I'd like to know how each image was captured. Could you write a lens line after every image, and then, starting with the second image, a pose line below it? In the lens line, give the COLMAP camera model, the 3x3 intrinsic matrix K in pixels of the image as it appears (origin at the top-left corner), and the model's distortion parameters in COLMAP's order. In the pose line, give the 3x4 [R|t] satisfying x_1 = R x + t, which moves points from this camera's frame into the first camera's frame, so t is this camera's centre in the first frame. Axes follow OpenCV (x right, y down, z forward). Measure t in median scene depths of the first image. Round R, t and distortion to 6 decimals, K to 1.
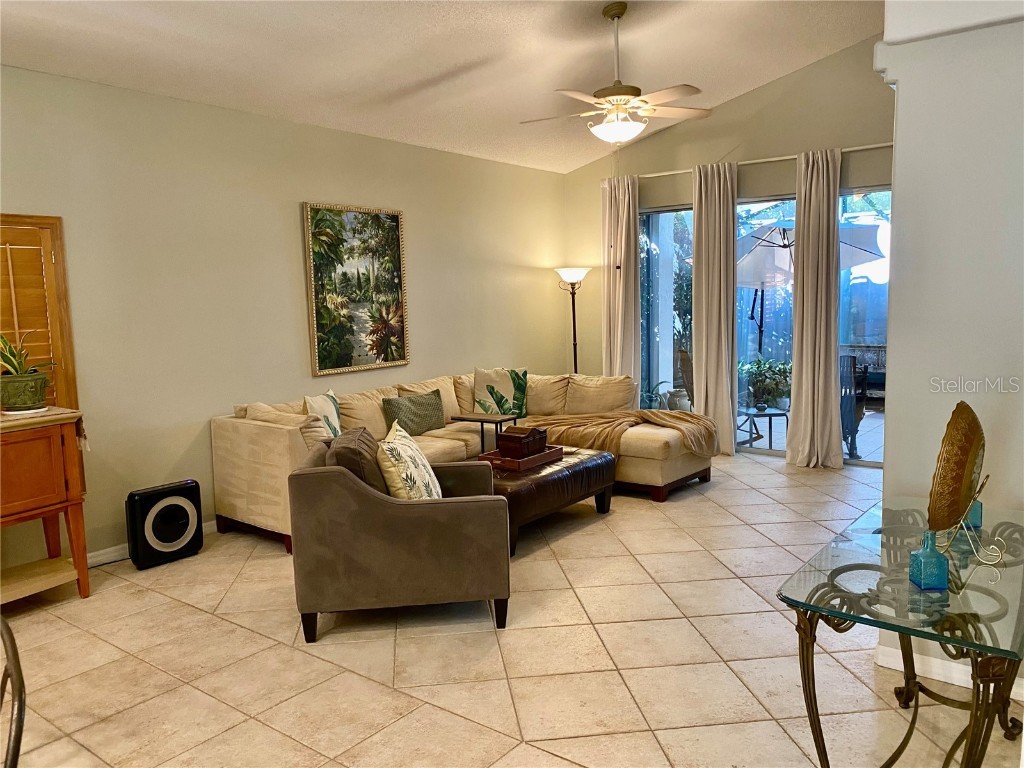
lens RADIAL K [[772.2, 0, 512.0], [0, 772.2, 384.0], [0, 0, 1]] dist [0.069572, -0.059674]
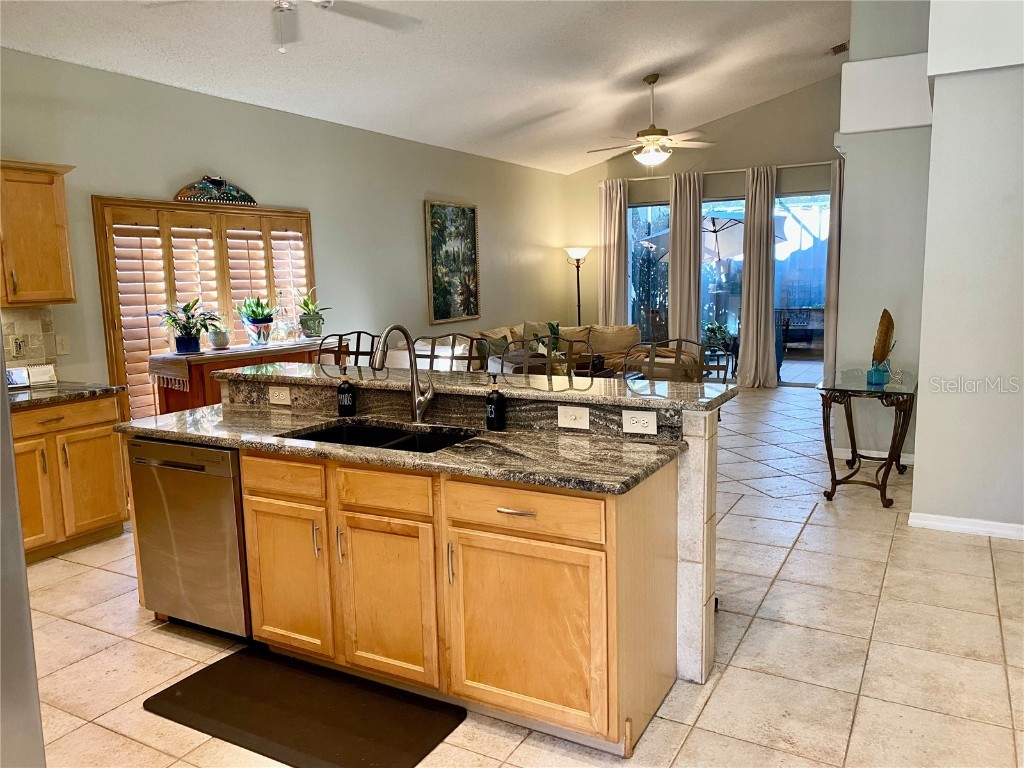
lens RADIAL K [[781.6, 0, 512.0], [0, 781.6, 384.0], [0, 0, 1]] dist [0.067752, -0.111175]
pose [[0.988150, -0.022432, 0.151840, -0.311541], [0.018729, 0.999492, 0.025773, 0.060313], [-0.152341, -0.022624, 0.988069, -0.403338]]
